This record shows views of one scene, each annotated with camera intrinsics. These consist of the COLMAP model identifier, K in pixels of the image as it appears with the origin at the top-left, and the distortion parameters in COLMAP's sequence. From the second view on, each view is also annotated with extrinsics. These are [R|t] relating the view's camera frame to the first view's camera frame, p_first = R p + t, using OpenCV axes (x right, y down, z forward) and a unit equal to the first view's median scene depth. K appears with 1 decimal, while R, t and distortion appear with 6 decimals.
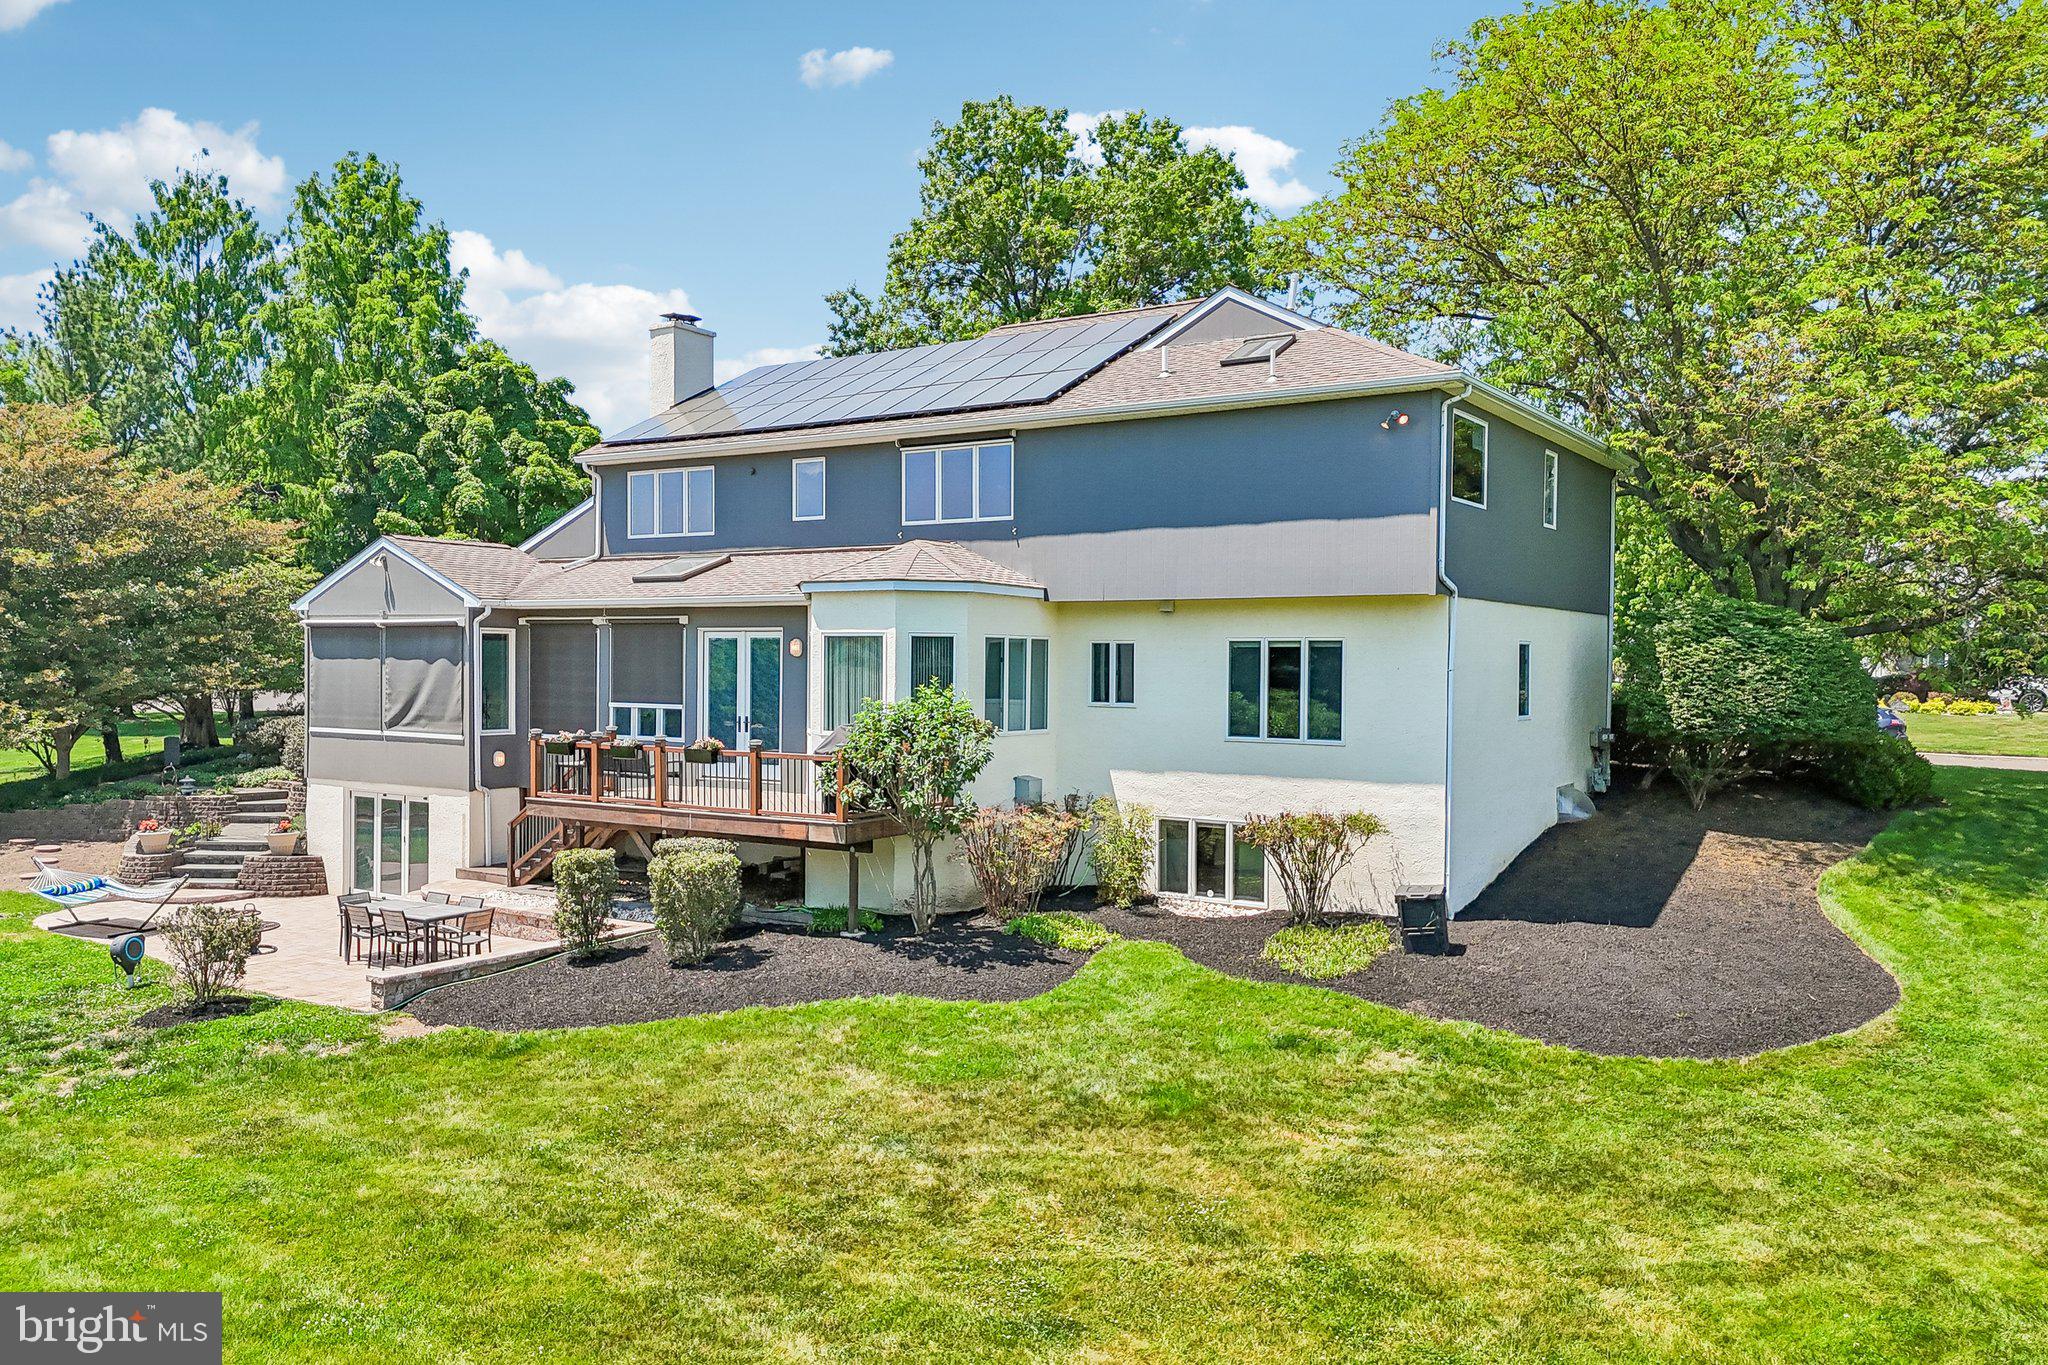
lens RADIAL K [[1546.5, 0, 1024.0], [0, 1546.5, 682.5], [0, 0, 1]] dist [0.085642, -0.109697]
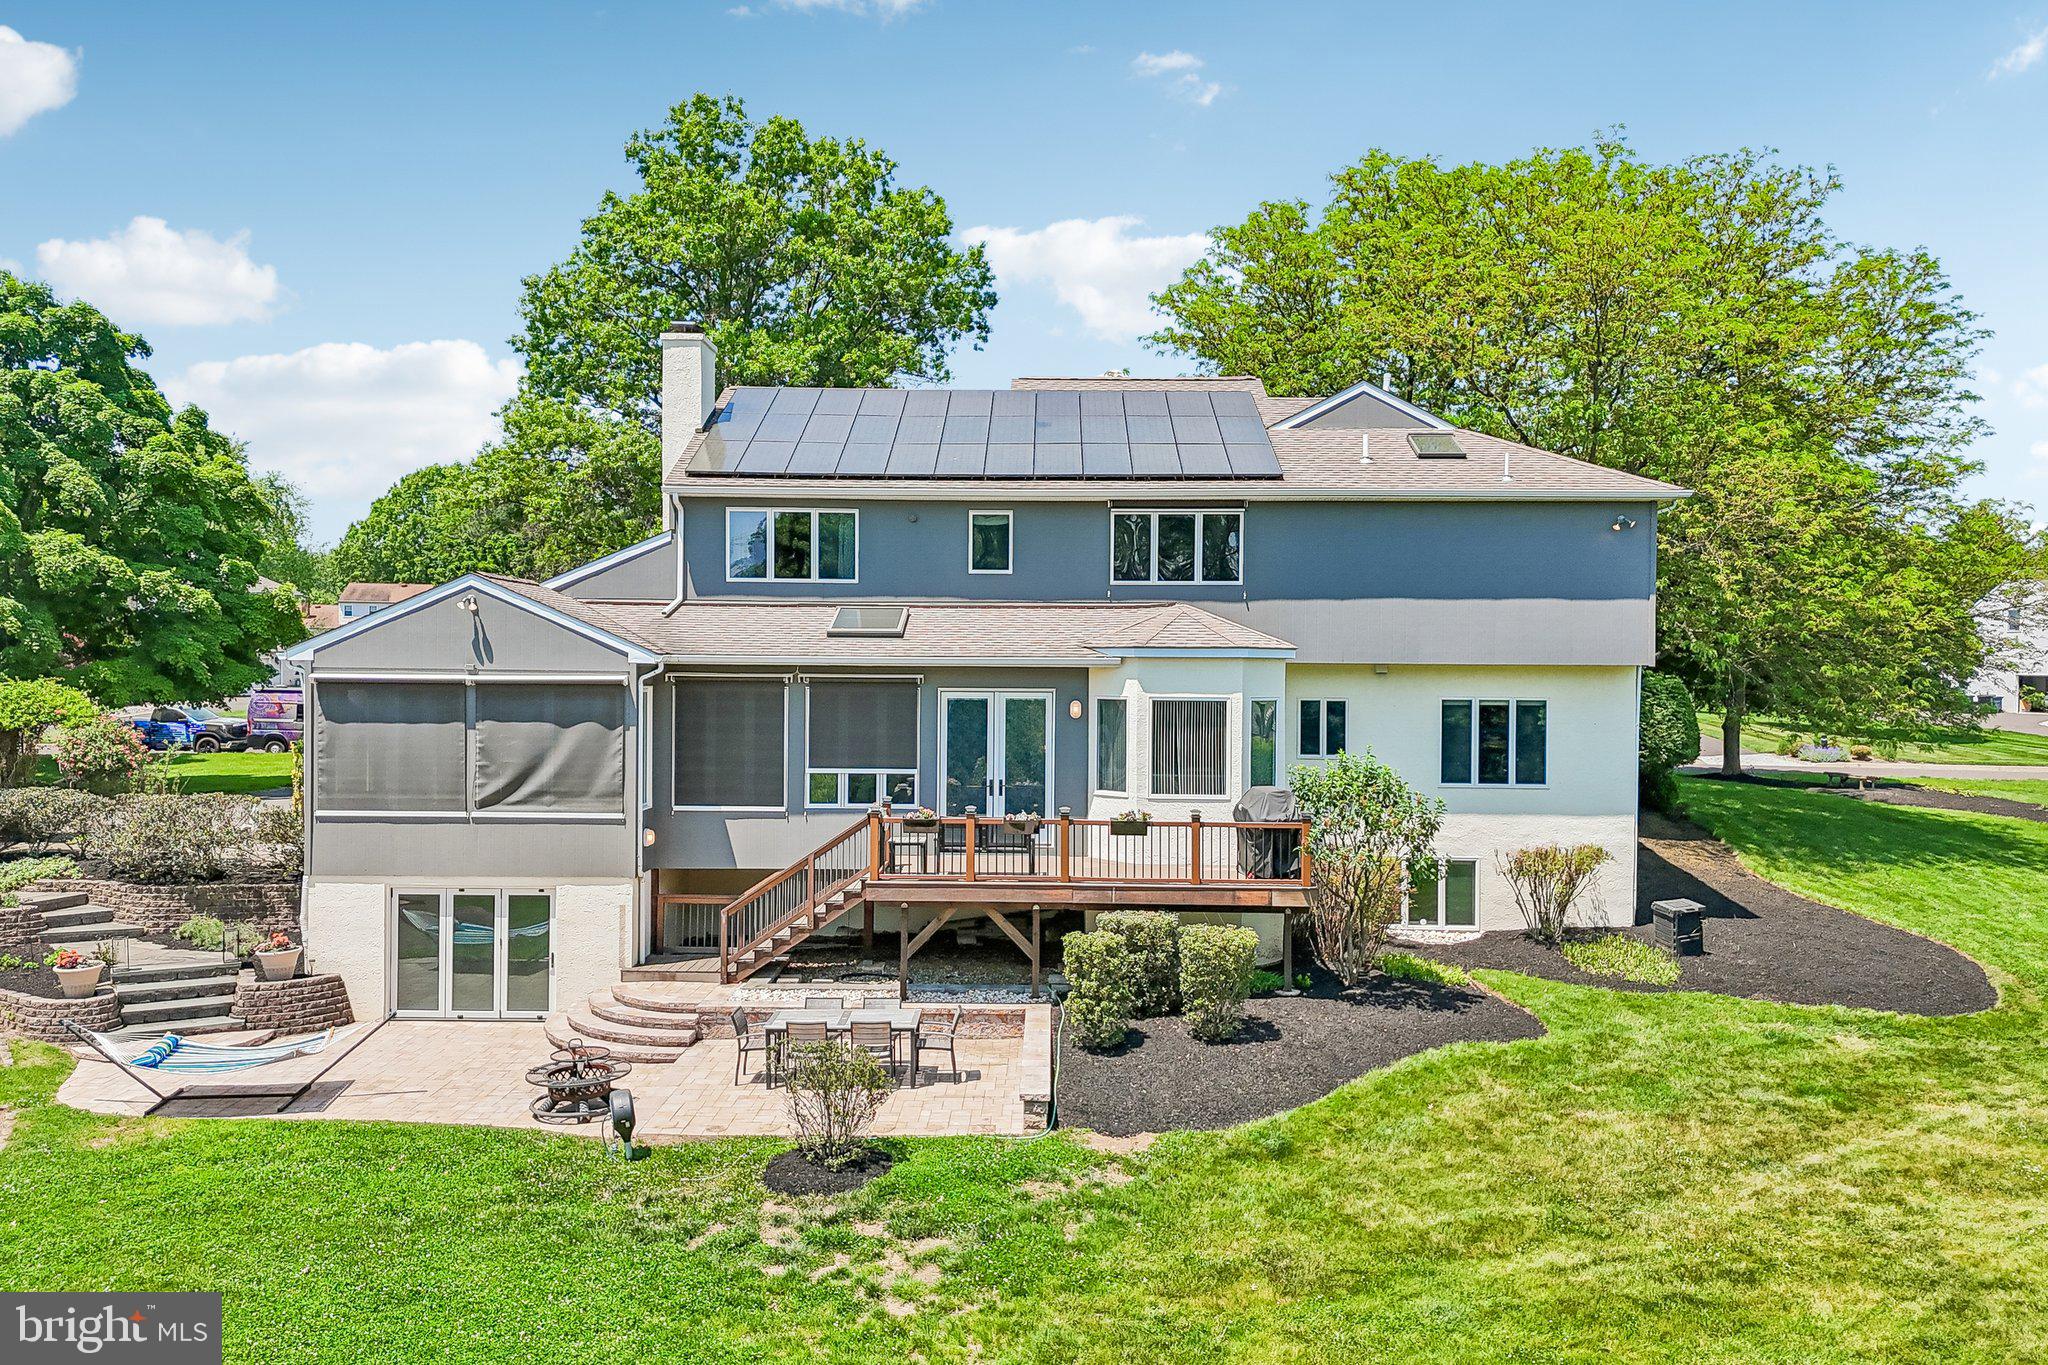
lens RADIAL K [[1546.5, 0, 1024.0], [0, 1546.5, 682.5], [0, 0, 1]] dist [0.085642, -0.109697]
pose [[0.842820, -0.008244, 0.538132, -0.701608], [0.007439, 0.999966, 0.003668, -0.043212], [-0.538143, 0.000912, 0.842853, 0.184165]]
